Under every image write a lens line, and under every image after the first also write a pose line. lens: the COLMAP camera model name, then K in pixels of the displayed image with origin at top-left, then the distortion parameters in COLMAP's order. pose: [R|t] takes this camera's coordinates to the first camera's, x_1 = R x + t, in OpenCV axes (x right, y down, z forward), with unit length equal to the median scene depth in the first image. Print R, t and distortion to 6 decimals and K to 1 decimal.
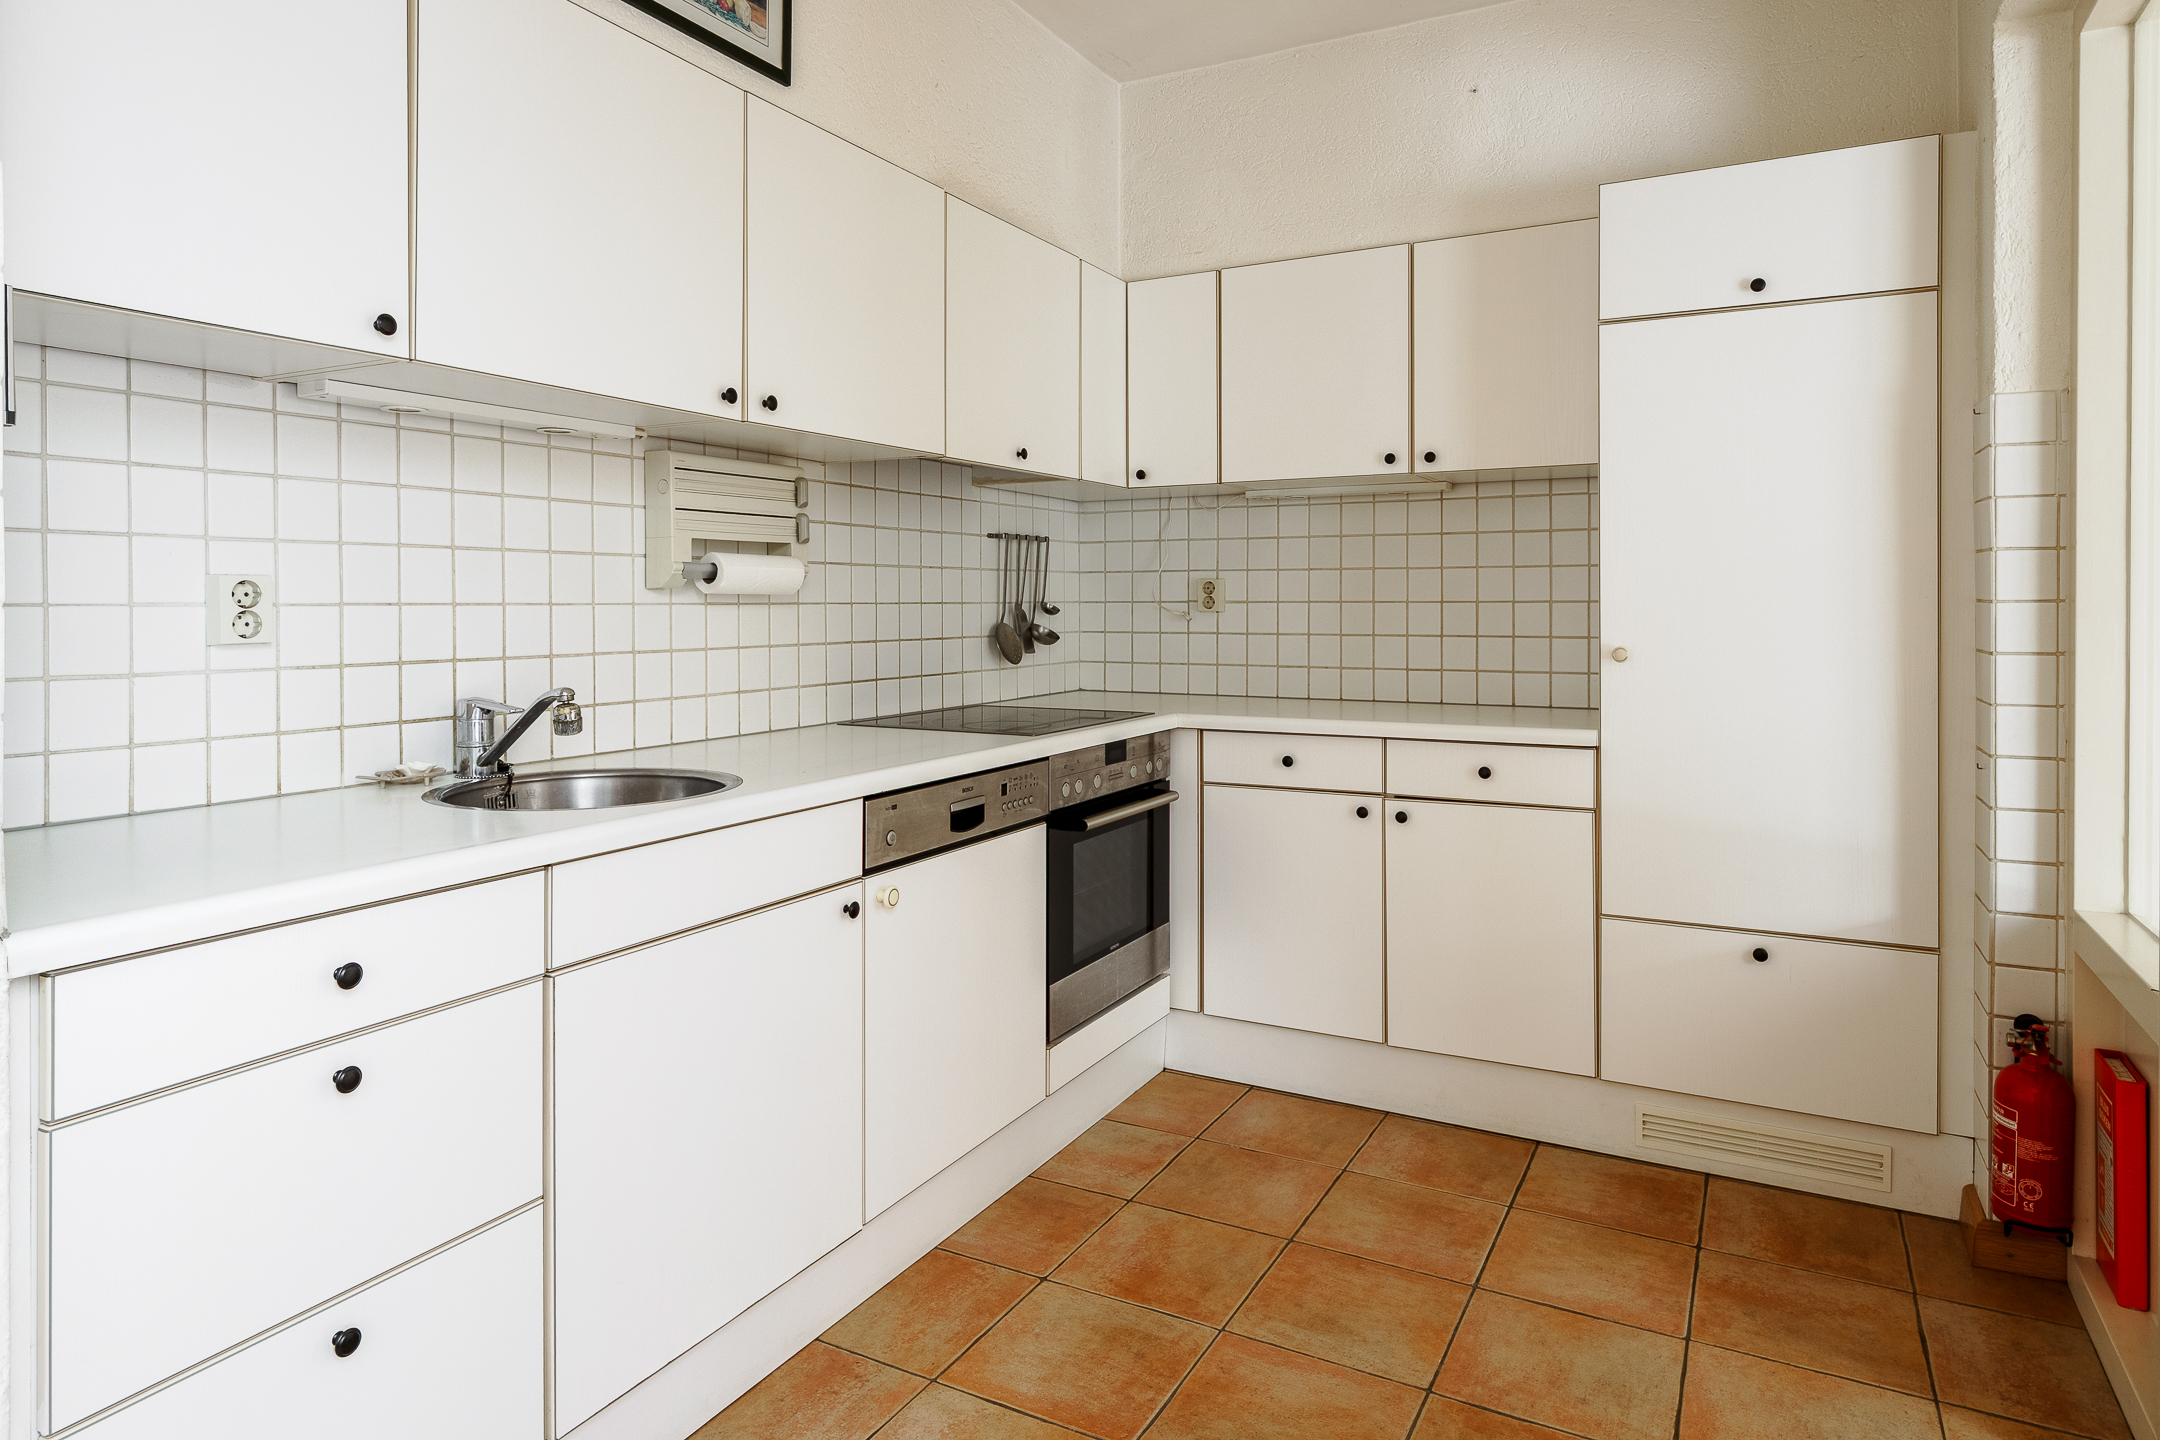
lens RADIAL K [[1284.2, 0, 1092.2], [0, 1284.2, 610.7], [0, 0, 1]] dist [-0.005094, 0.001295]
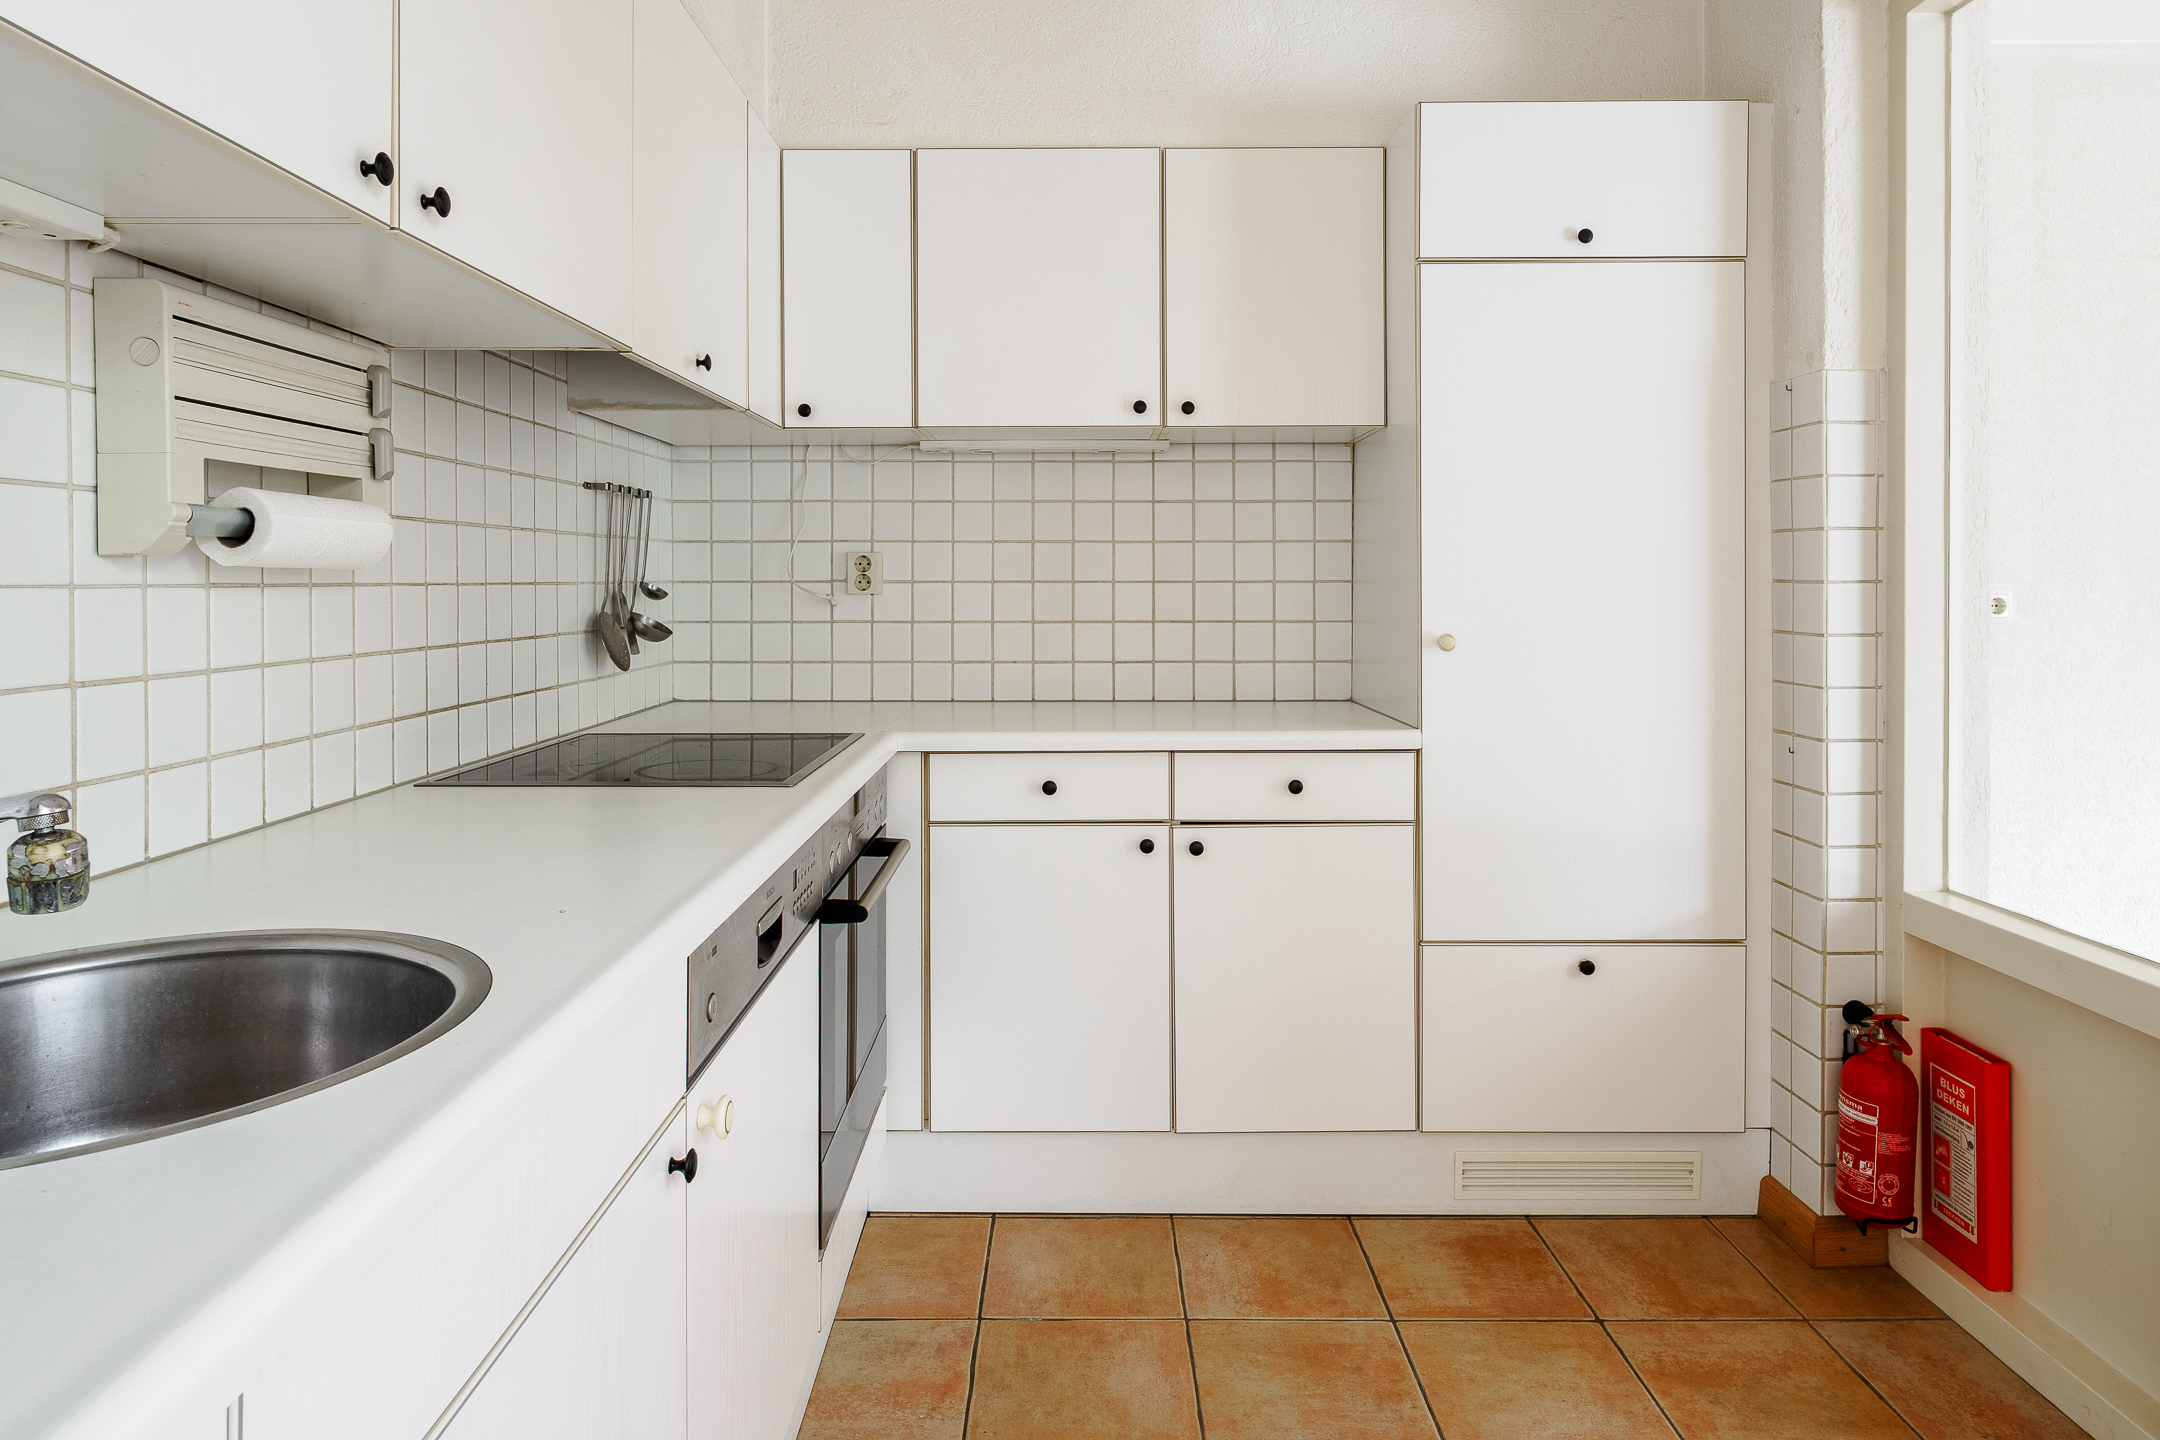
lens RADIAL K [[1284.2, 0, 1077.4], [0, 1284.2, 586.1], [0, 0, 1]] dist [-0.005094, 0.001295]
pose [[0.882290, -0.001208, 0.470704, -0.225977], [0.002471, 0.999995, -0.002067, -0.003072], [-0.470699, 0.002987, 0.882289, 0.353810]]
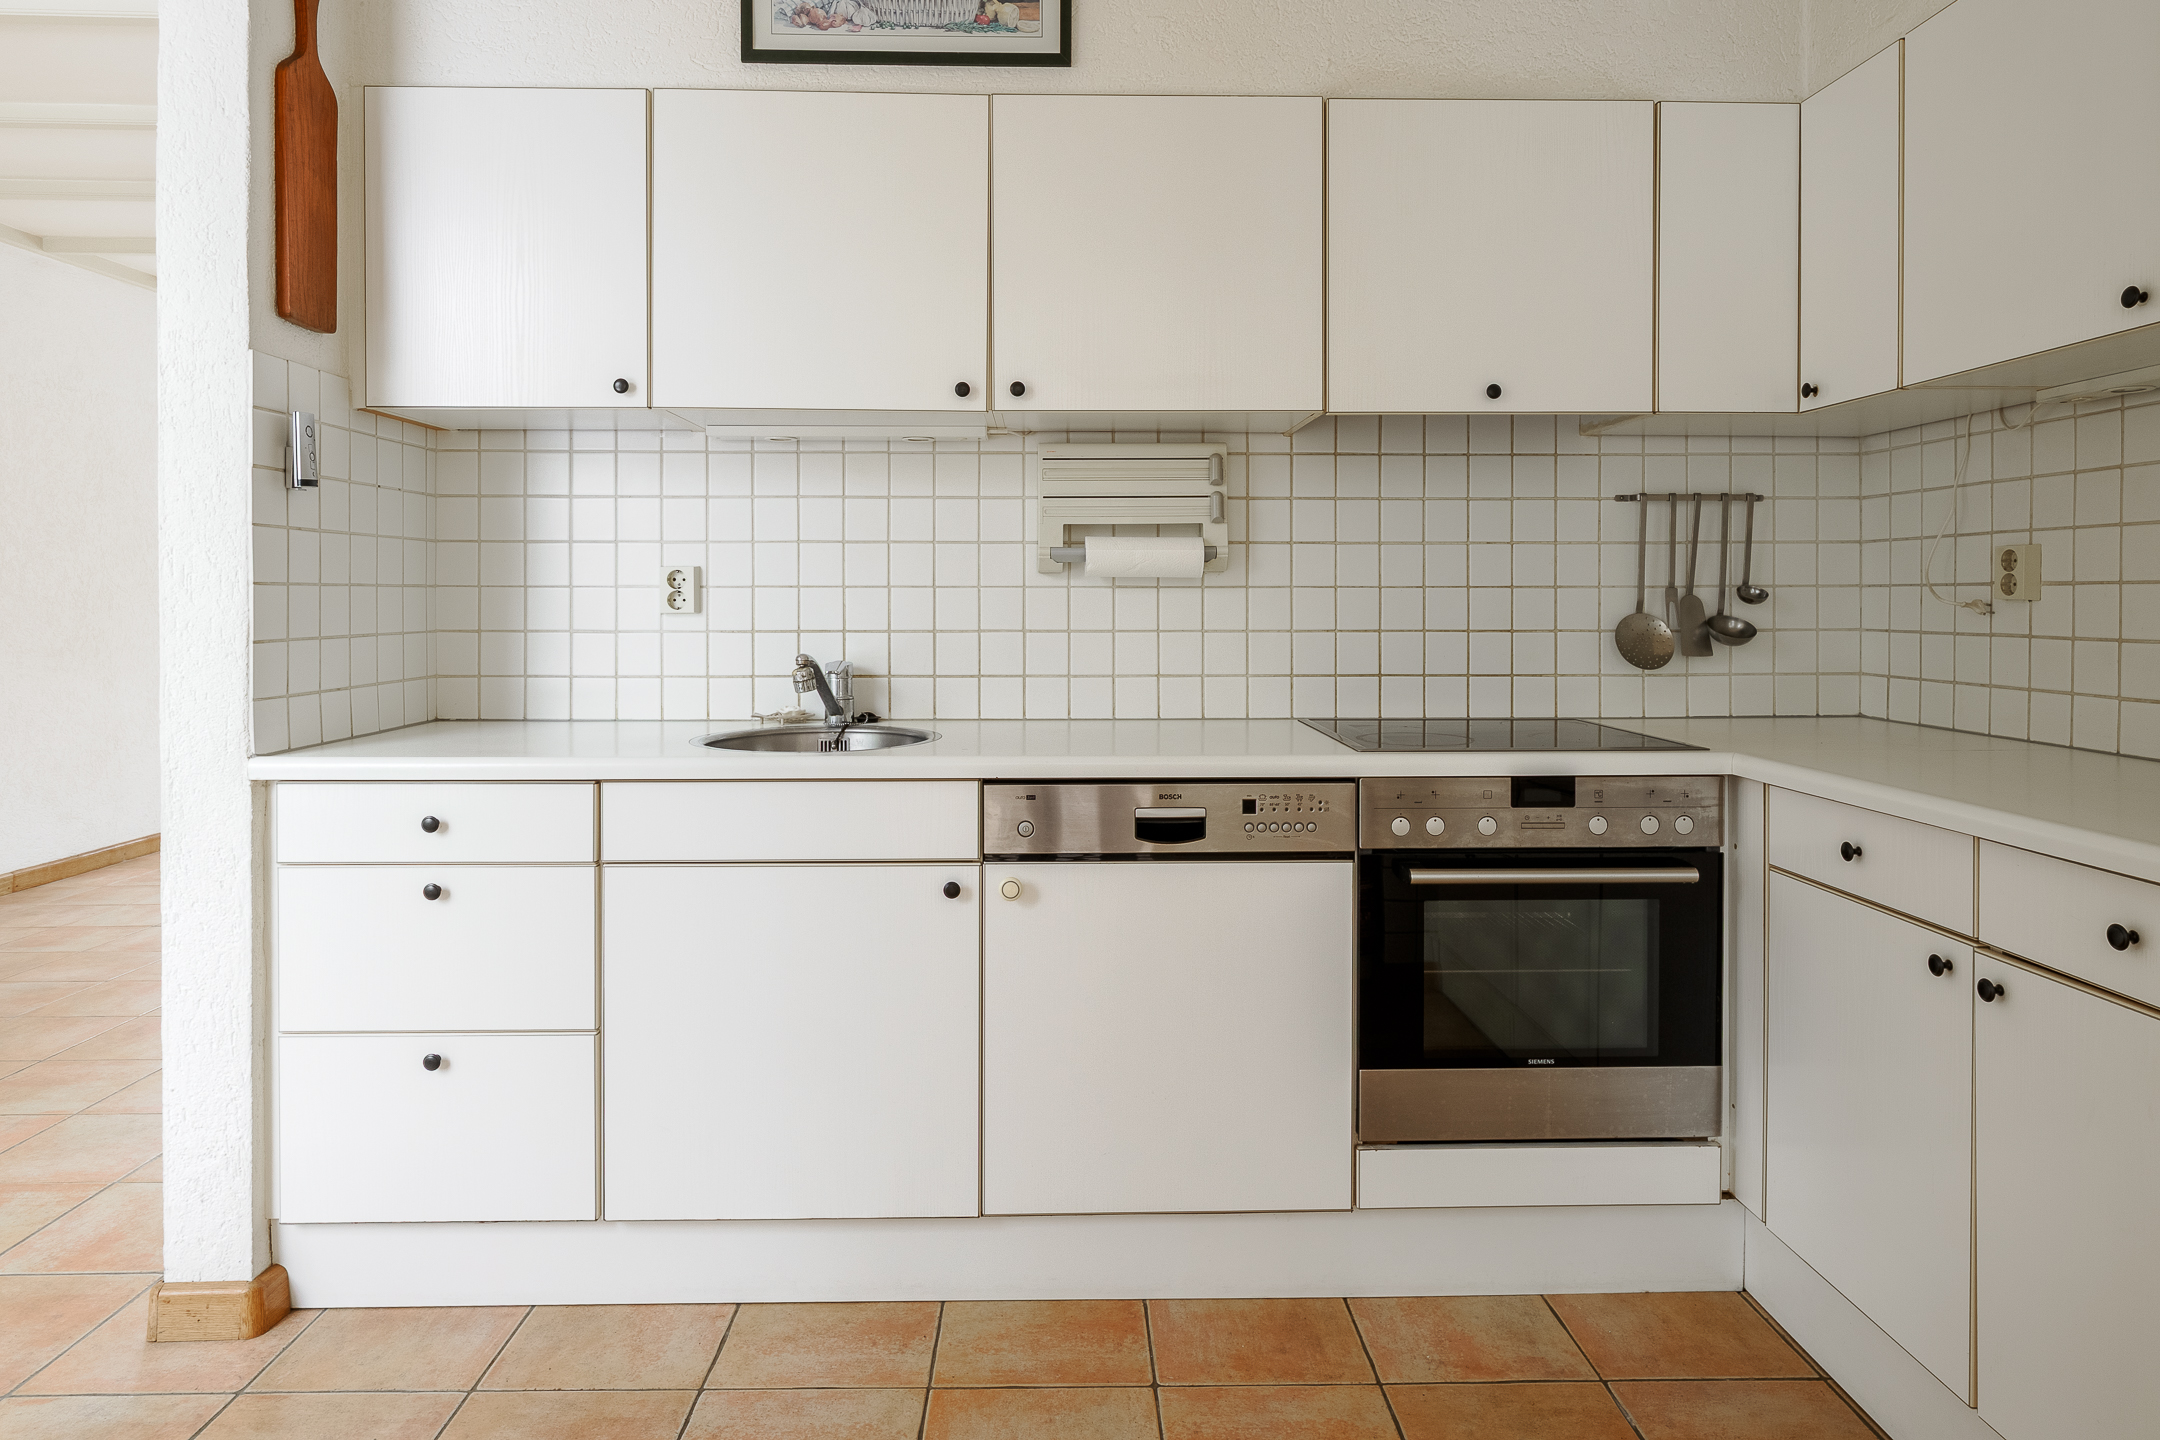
lens RADIAL K [[1284.2, 0, 1084.2], [0, 1284.2, 607.0], [0, 0, 1]] dist [-0.005094, 0.001295]
pose [[0.483395, 0.008441, -0.875362, 0.569478], [-0.006564, 0.999960, 0.006017, 0.004531], [0.875378, 0.002837, 0.483431, 0.467699]]
